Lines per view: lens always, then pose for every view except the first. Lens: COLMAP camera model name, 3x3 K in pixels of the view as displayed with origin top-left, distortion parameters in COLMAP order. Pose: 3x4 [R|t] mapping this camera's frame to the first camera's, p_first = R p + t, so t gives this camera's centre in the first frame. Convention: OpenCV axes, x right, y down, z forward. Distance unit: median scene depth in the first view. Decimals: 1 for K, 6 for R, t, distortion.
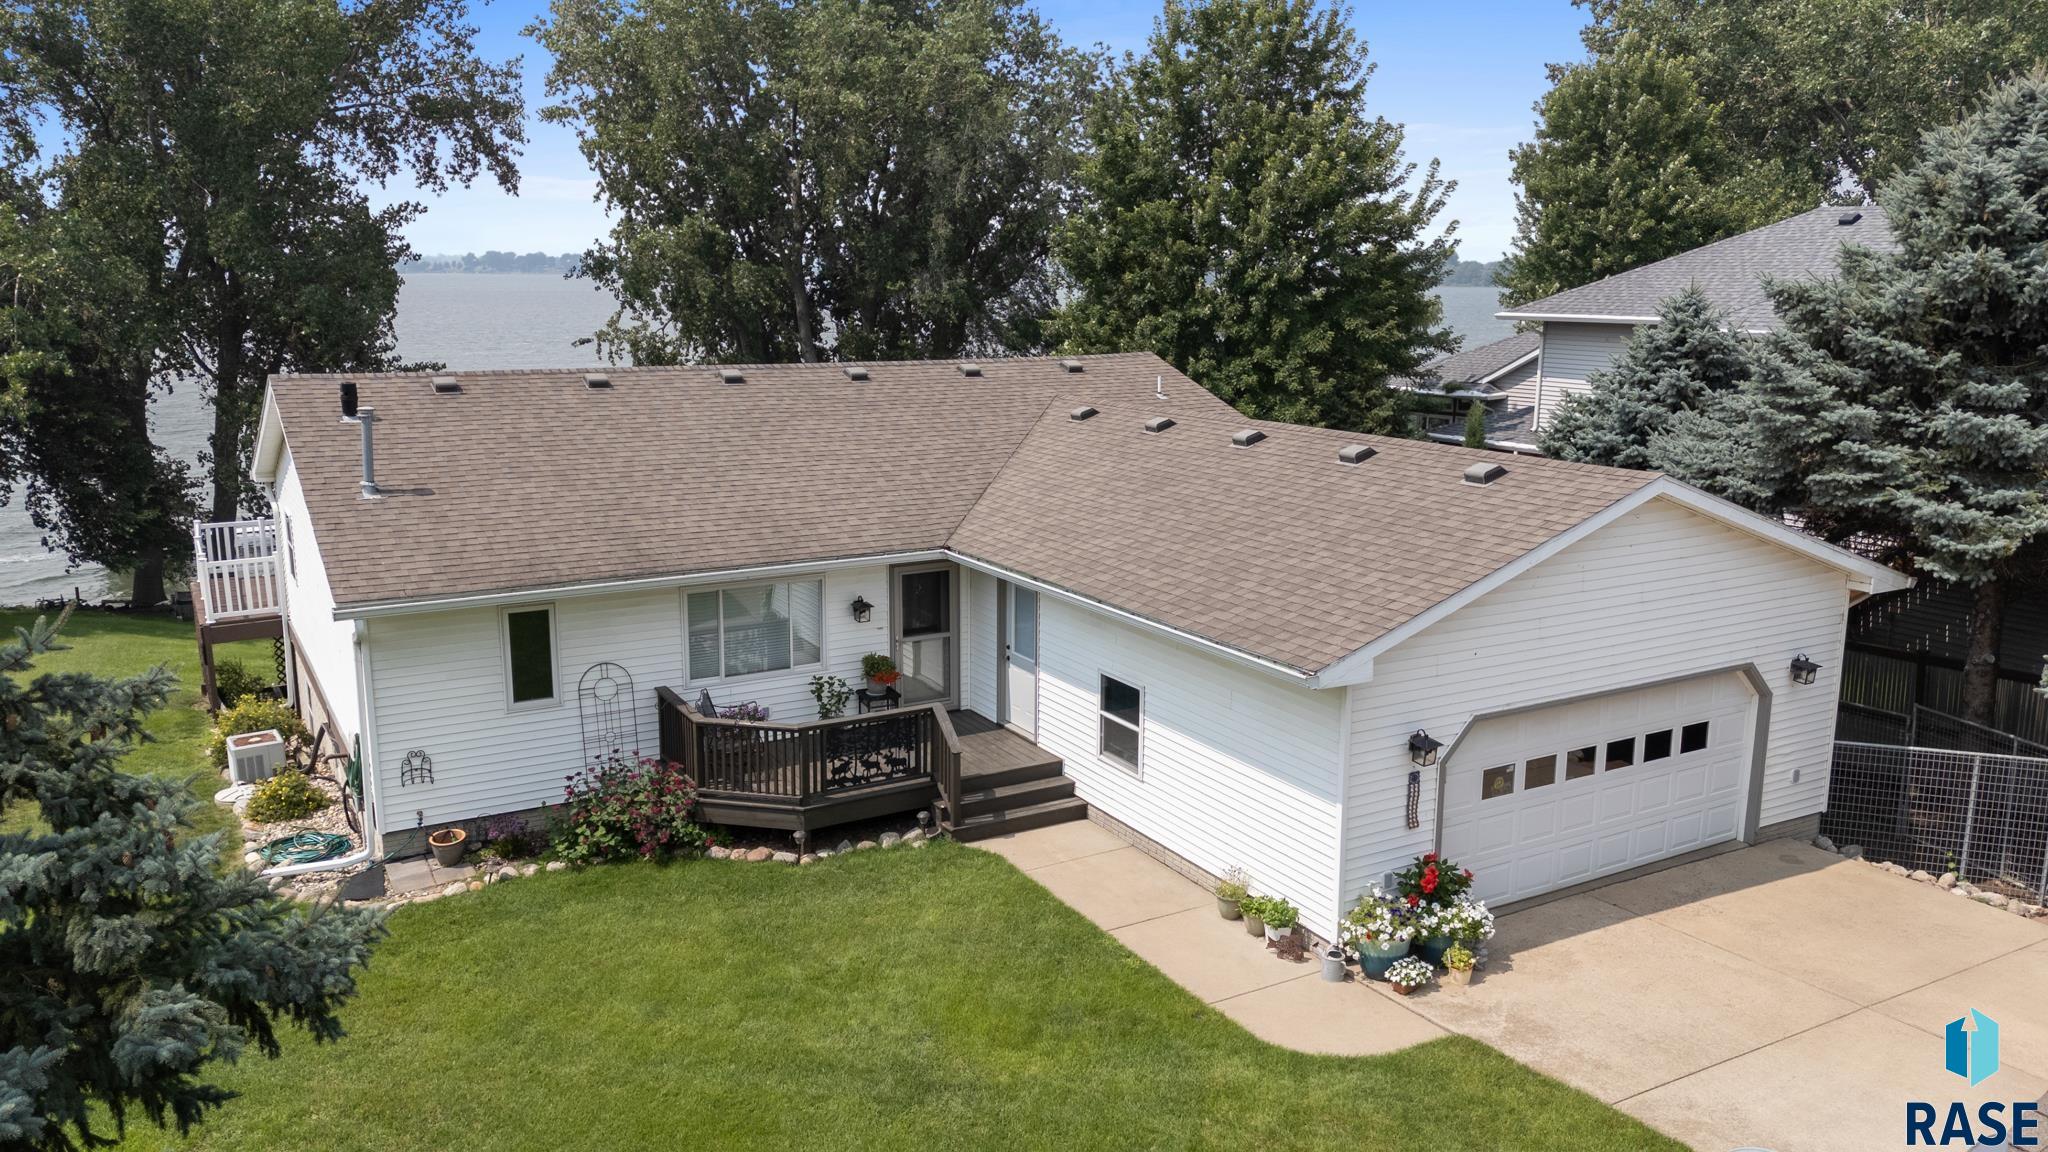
lens RADIAL K [[1499.9, 0, 1030.9], [0, 1499.9, 541.3], [0, 0, 1]] dist [0.072763, -0.001934]
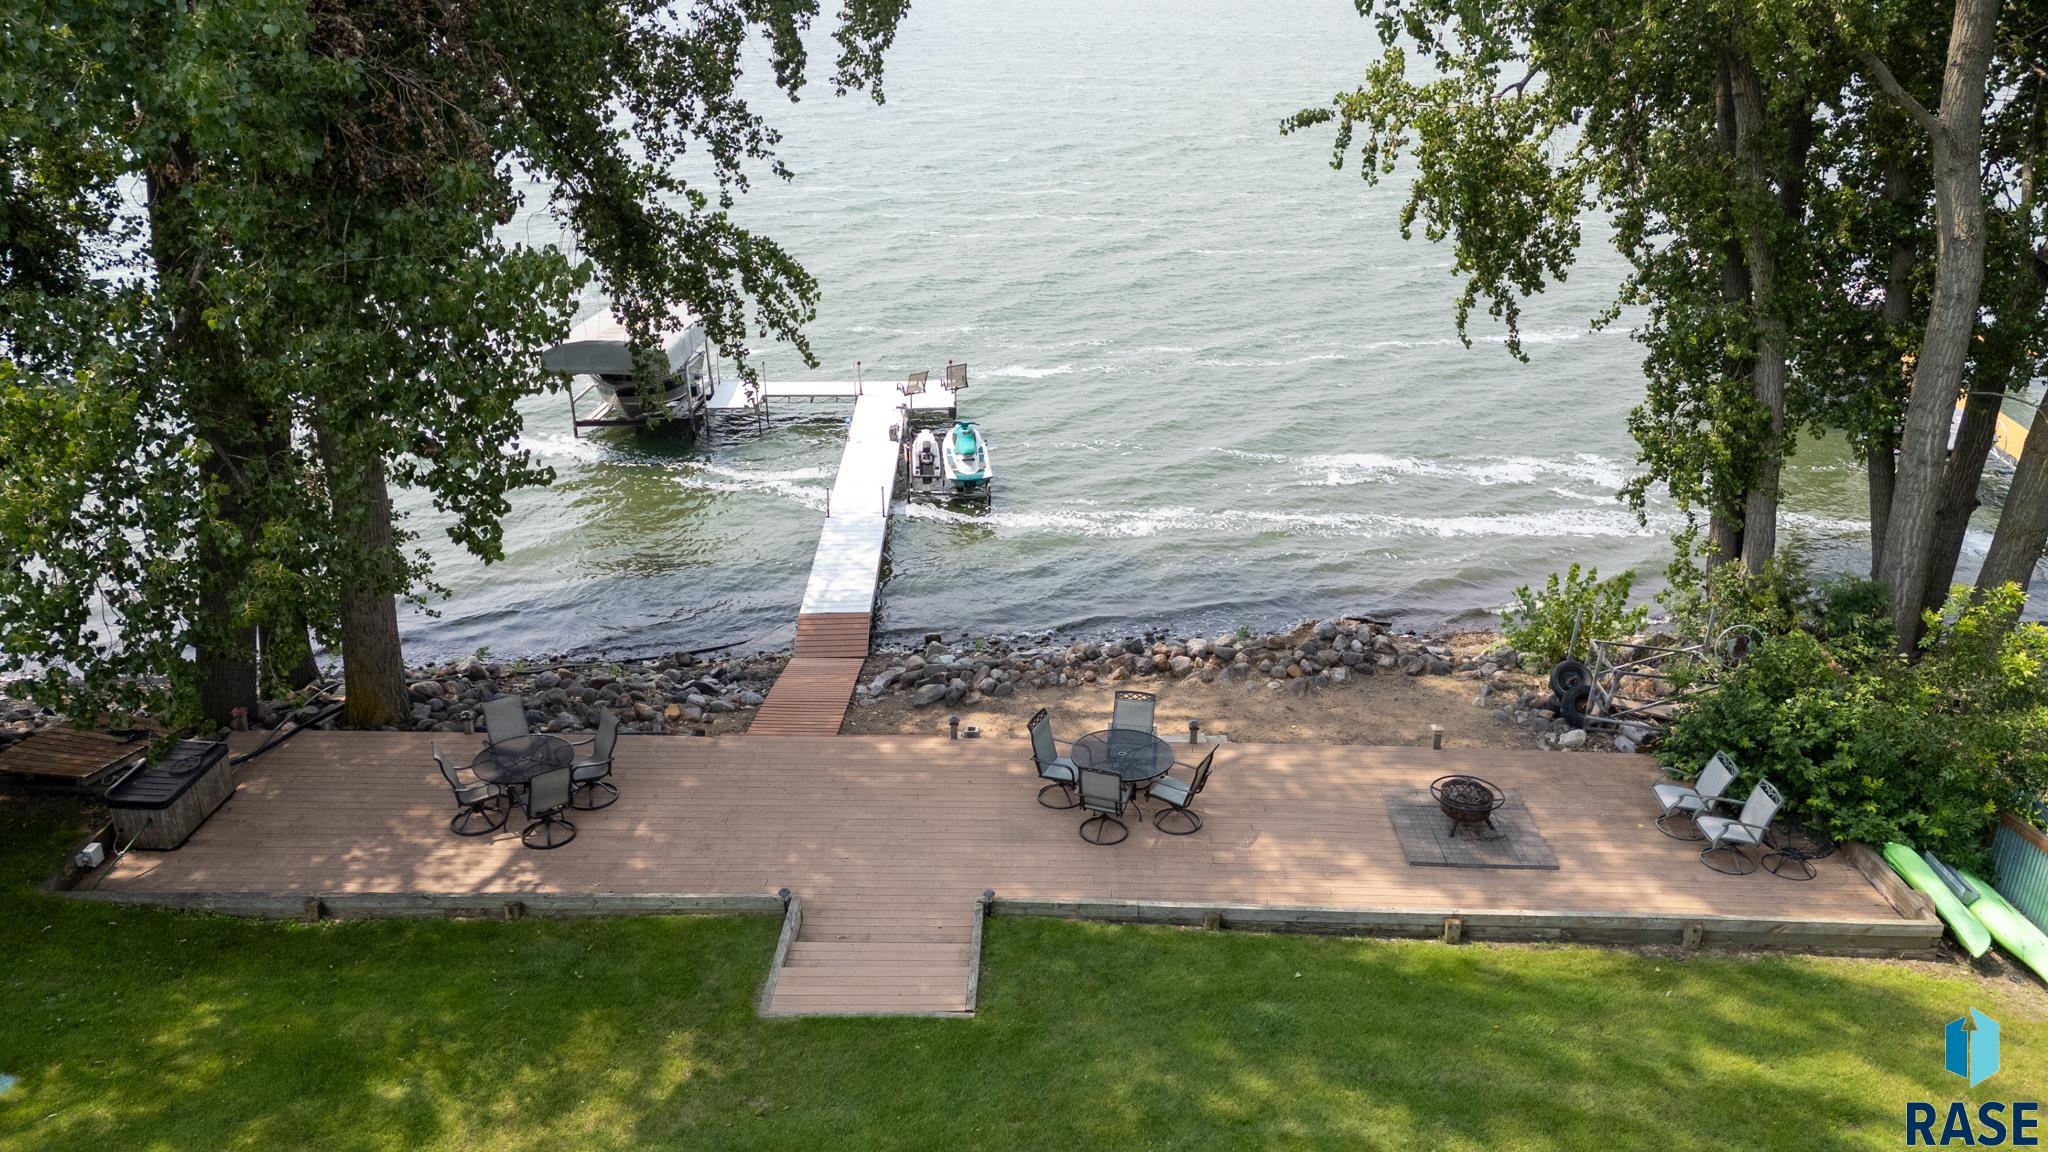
lens RADIAL K [[1515.2, 0, 1019.9], [0, 1515.2, 516.2], [0, 0, 1]] dist [0.044134, -0.003957]
pose [[0.842834, 0.190602, -0.503291, -0.427171], [-0.098026, 0.973910, 0.204672, -0.333397], [0.529171, -0.123169, 0.839528, 1.914691]]
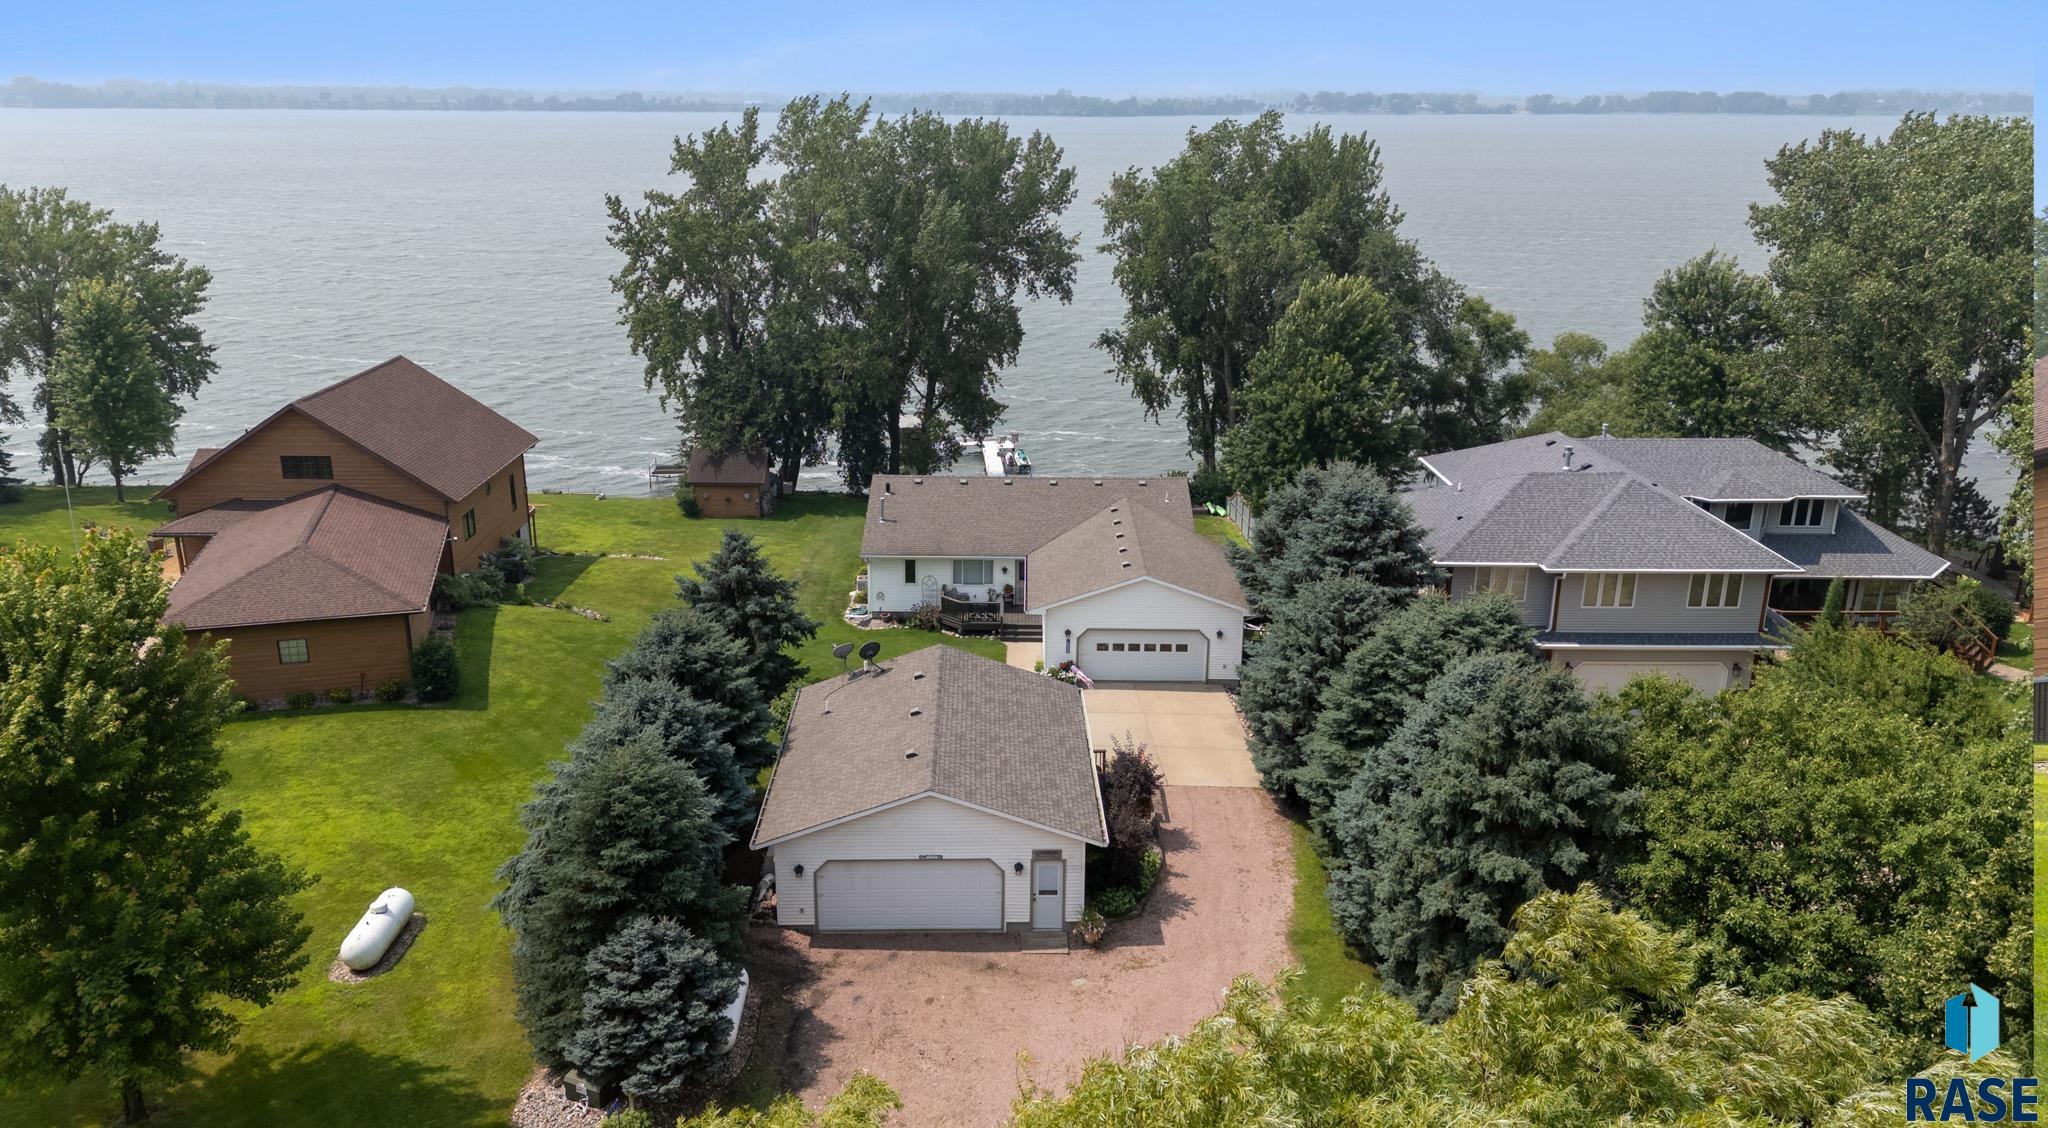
lens RADIAL K [[1416.0, 0, 959.5], [0, 1416.0, 561.1], [0, 0, 1]] dist [0.323185, -0.000073]
pose [[0.841969, 0.148894, -0.518574, 1.522218], [-0.084745, 0.985732, 0.145431, -0.451221], [0.532829, -0.078502, 0.842574, -1.809343]]
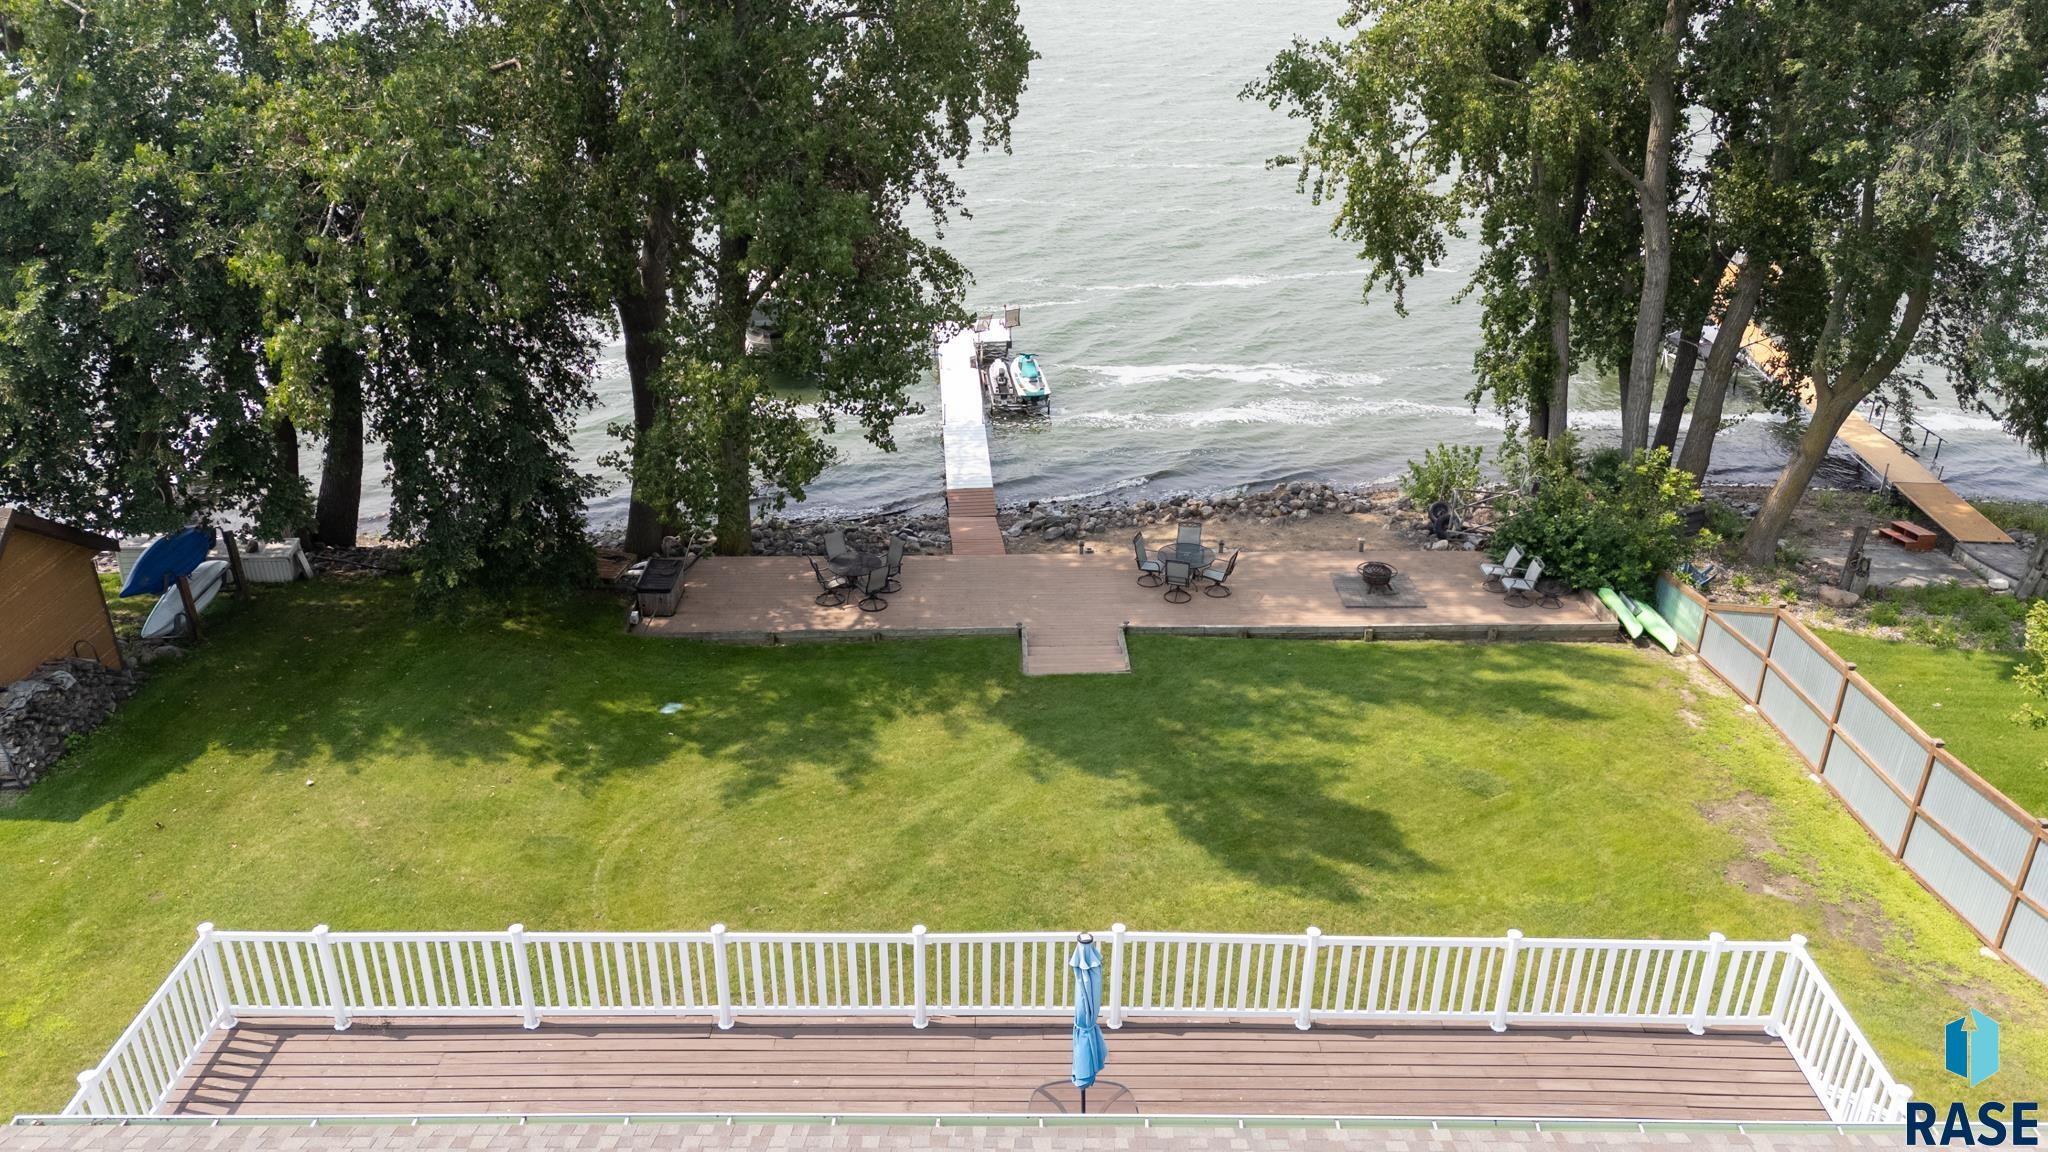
lens RADIAL K [[1499.9, 0, 1030.9], [0, 1499.9, 541.3], [0, 0, 1]] dist [0.072763, -0.001934]
pose [[0.869373, 0.209573, -0.447516, -0.210967], [-0.086820, 0.956306, 0.279180, -0.477957], [0.486470, -0.203858, 0.849581, 1.168316]]
